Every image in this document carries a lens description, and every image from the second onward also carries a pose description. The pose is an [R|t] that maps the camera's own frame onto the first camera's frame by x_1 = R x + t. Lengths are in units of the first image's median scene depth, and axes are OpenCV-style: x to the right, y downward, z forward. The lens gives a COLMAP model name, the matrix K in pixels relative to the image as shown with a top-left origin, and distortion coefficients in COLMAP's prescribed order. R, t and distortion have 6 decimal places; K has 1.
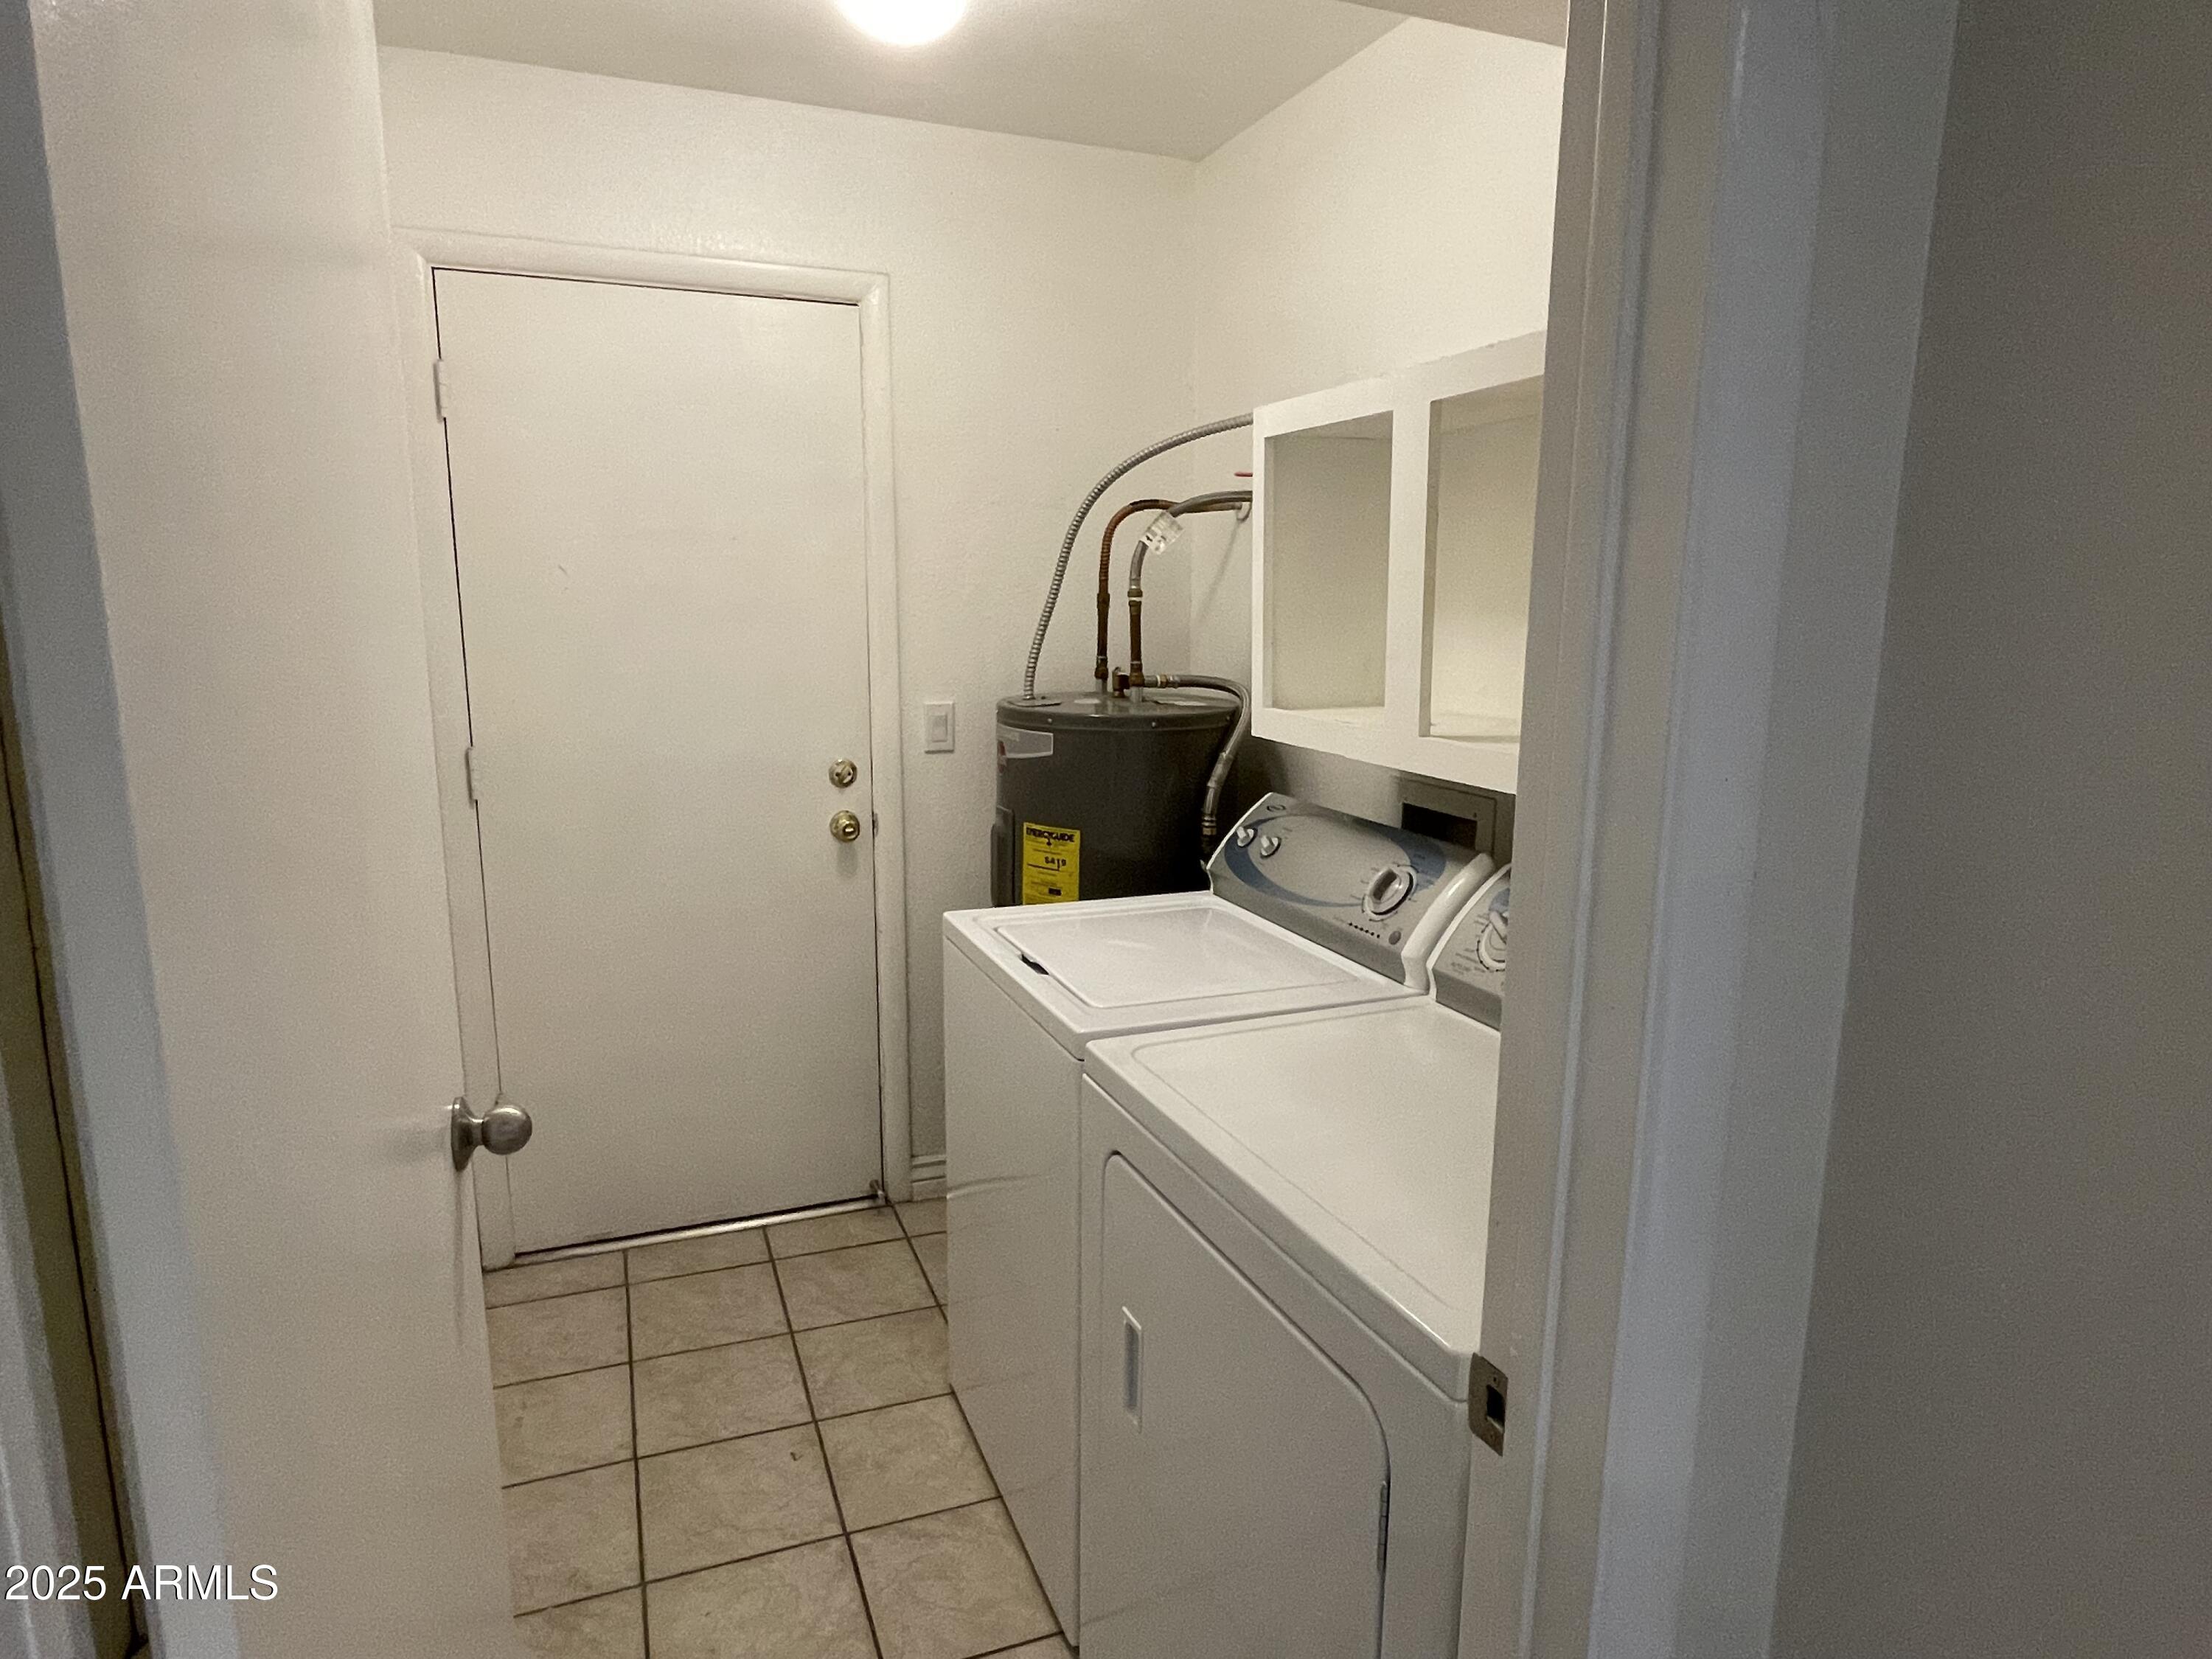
lens RADIAL K [[1296.5, 0, 1097.1], [0, 1296.5, 829.9], [0, 0, 1]] dist [-0.002176, -0.000030]
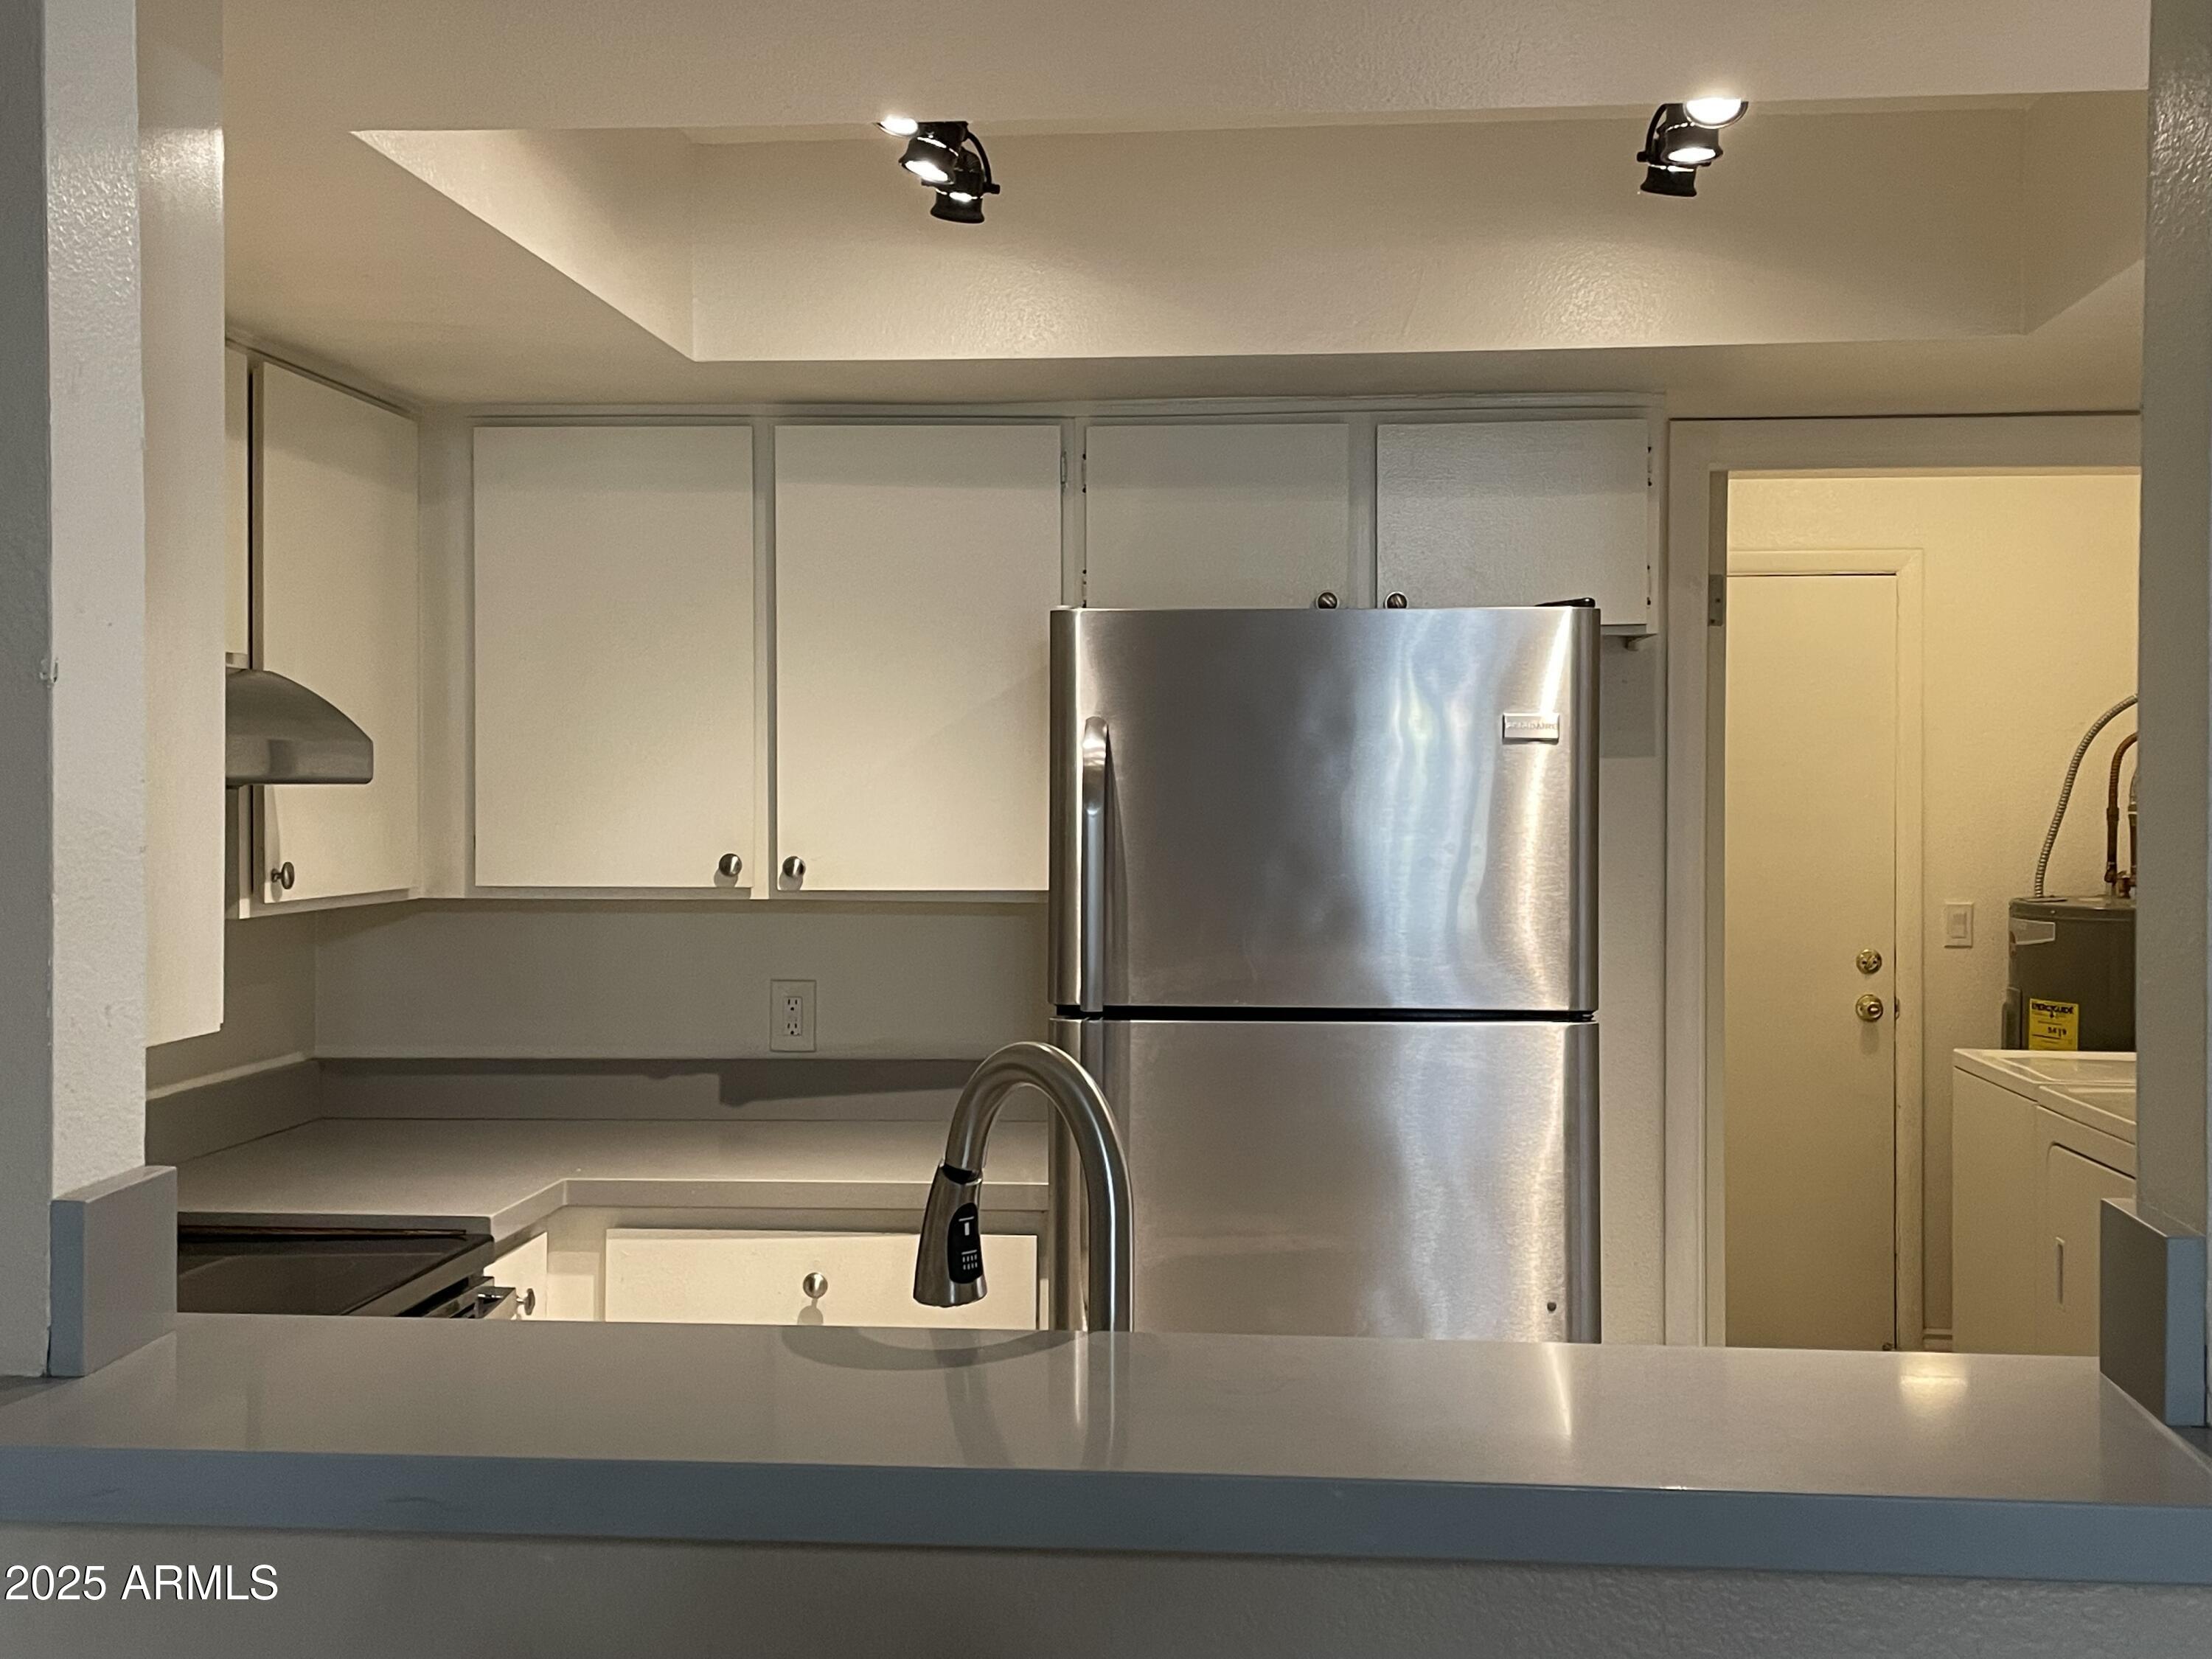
lens RADIAL K [[2441.9, 0, 1104.0], [0, 2441.9, 822.7], [0, 0, 1]] dist [0.045710, 0.000000]
pose [[0.890691, 0.001314, -0.454608, 0.200706], [-0.078603, 0.985380, -0.151157, 0.230658], [0.447763, 0.170367, 0.877772, -1.313875]]
